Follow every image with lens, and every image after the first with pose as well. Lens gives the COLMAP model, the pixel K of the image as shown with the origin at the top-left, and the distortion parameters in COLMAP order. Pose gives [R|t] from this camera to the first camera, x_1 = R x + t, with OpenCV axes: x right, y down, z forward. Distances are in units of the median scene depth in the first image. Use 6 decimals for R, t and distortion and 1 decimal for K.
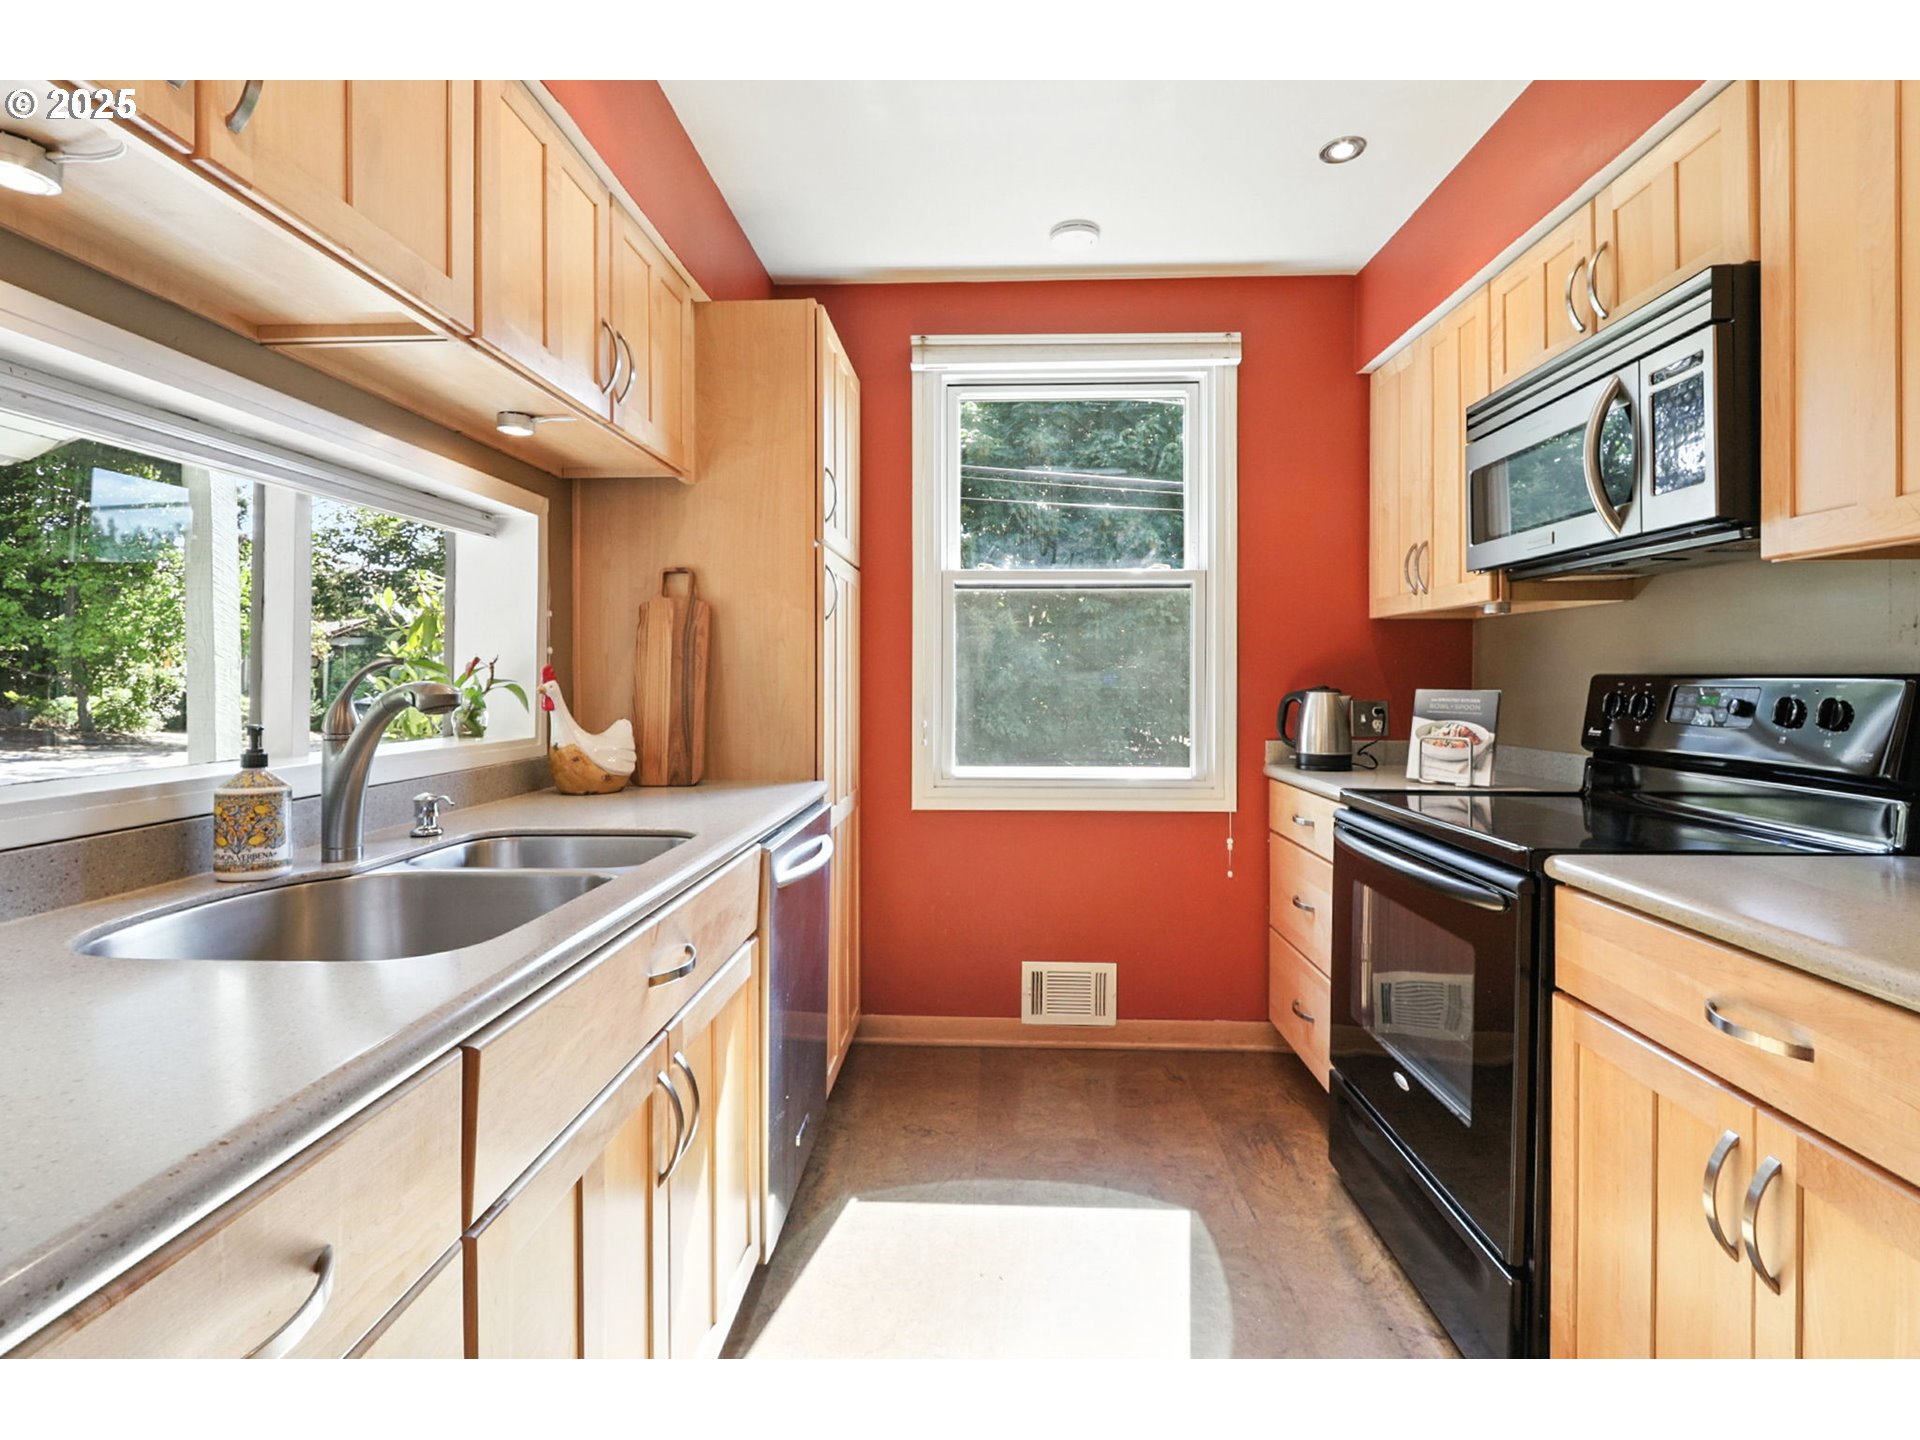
lens RADIAL K [[921.4, 0, 950.8], [0, 921.4, 679.6], [0, 0, 1]] dist [-0.000823, -0.000914]
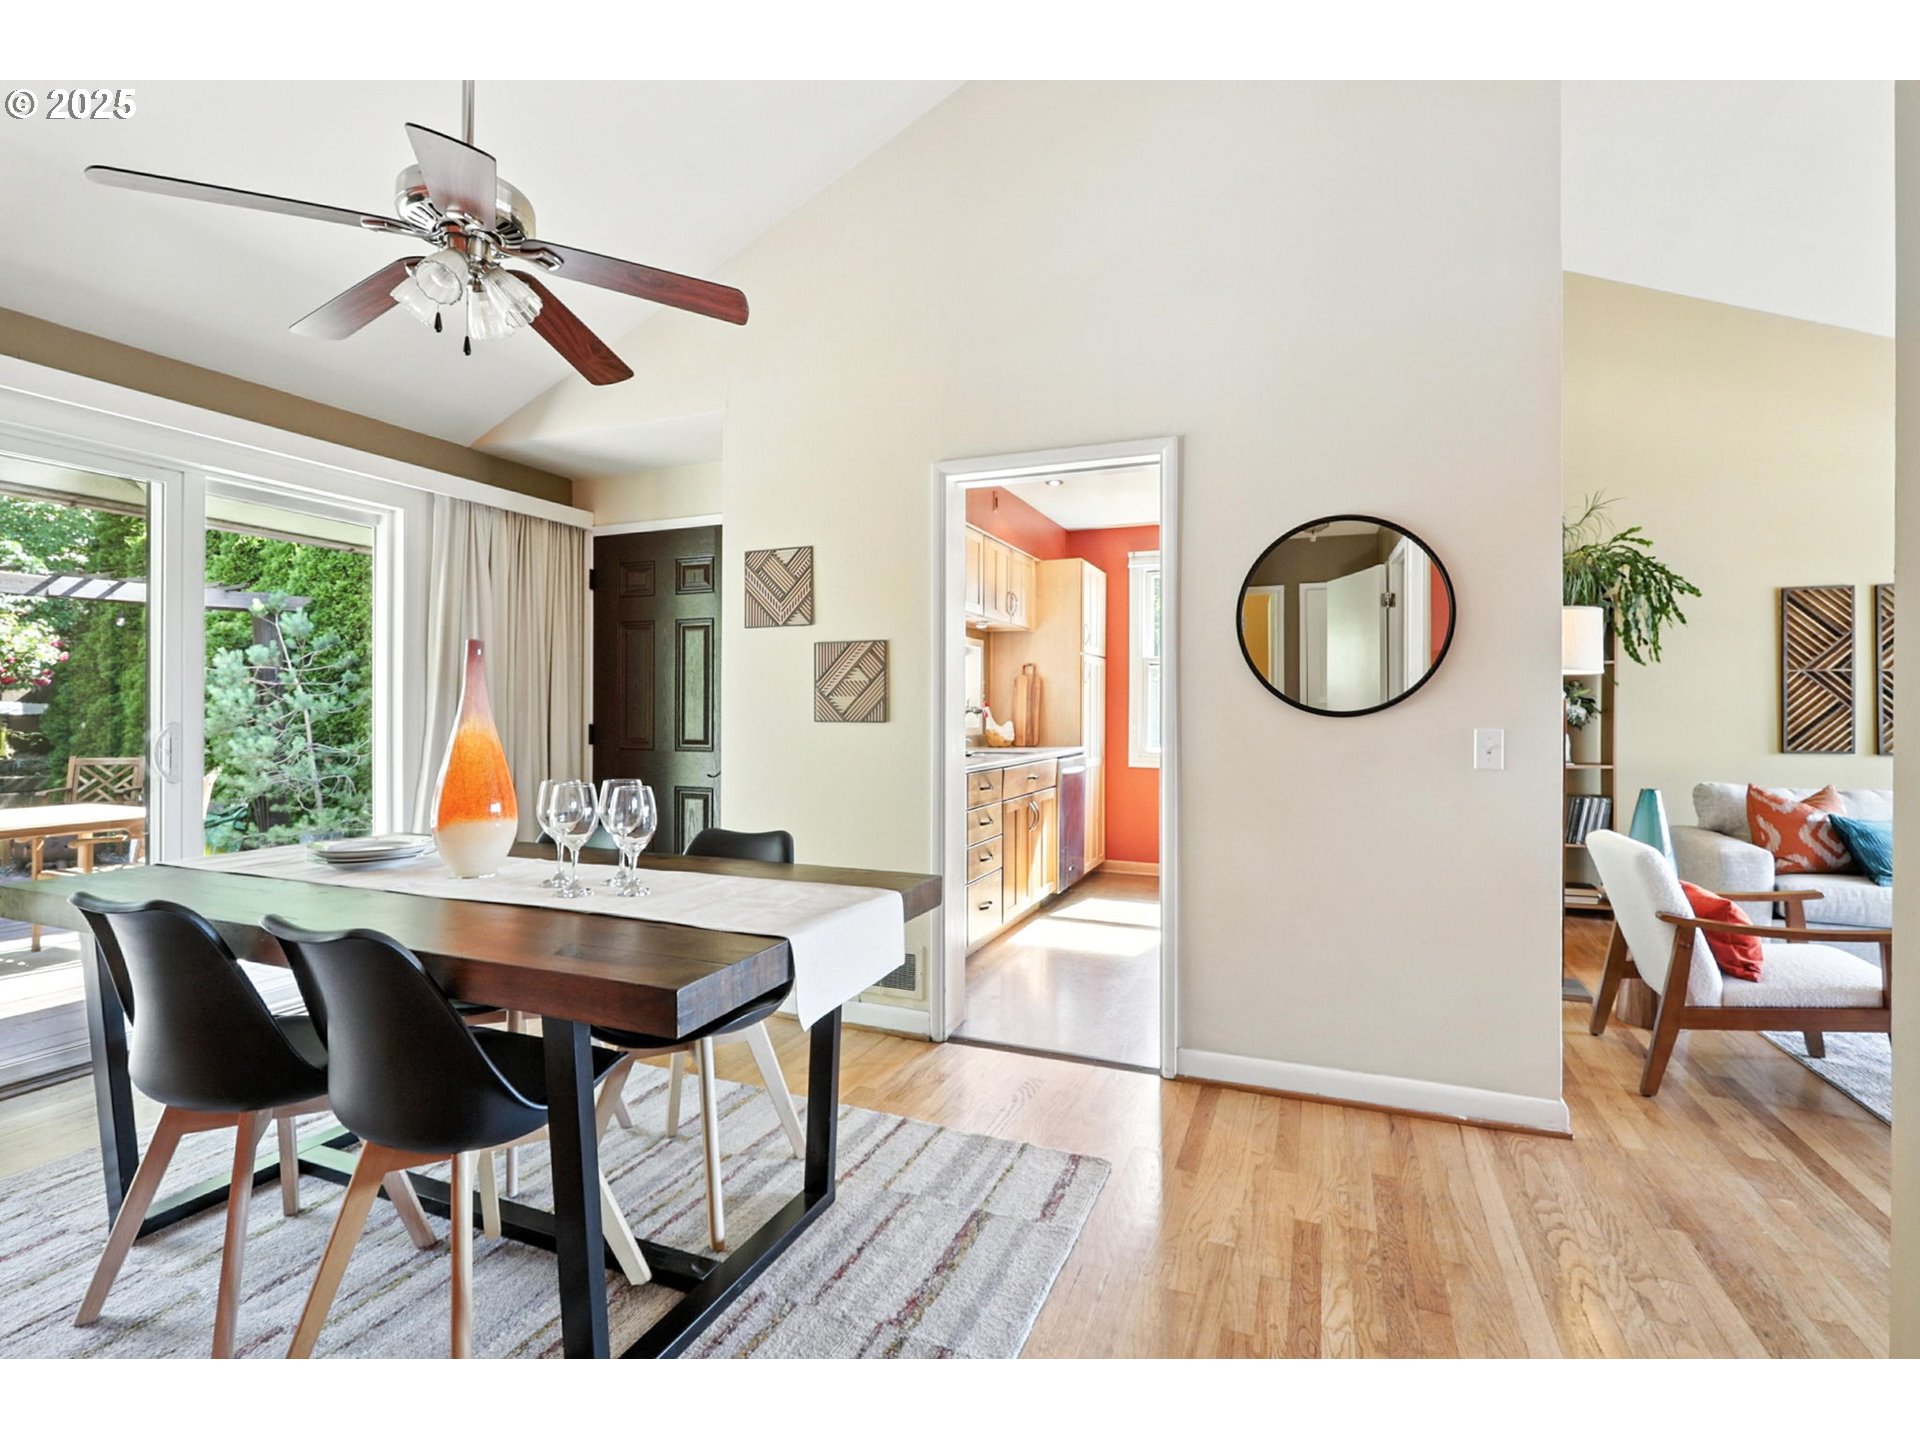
lens RADIAL K [[921.4, 0, 950.8], [0, 921.4, 679.6], [0, 0, 1]] dist [-0.000823, -0.000914]
pose [[0.940332, -0.006576, -0.340193, 0.389342], [-0.004971, 0.999441, -0.033058, 0.010988], [0.340221, 0.032777, 0.939774, -1.546108]]
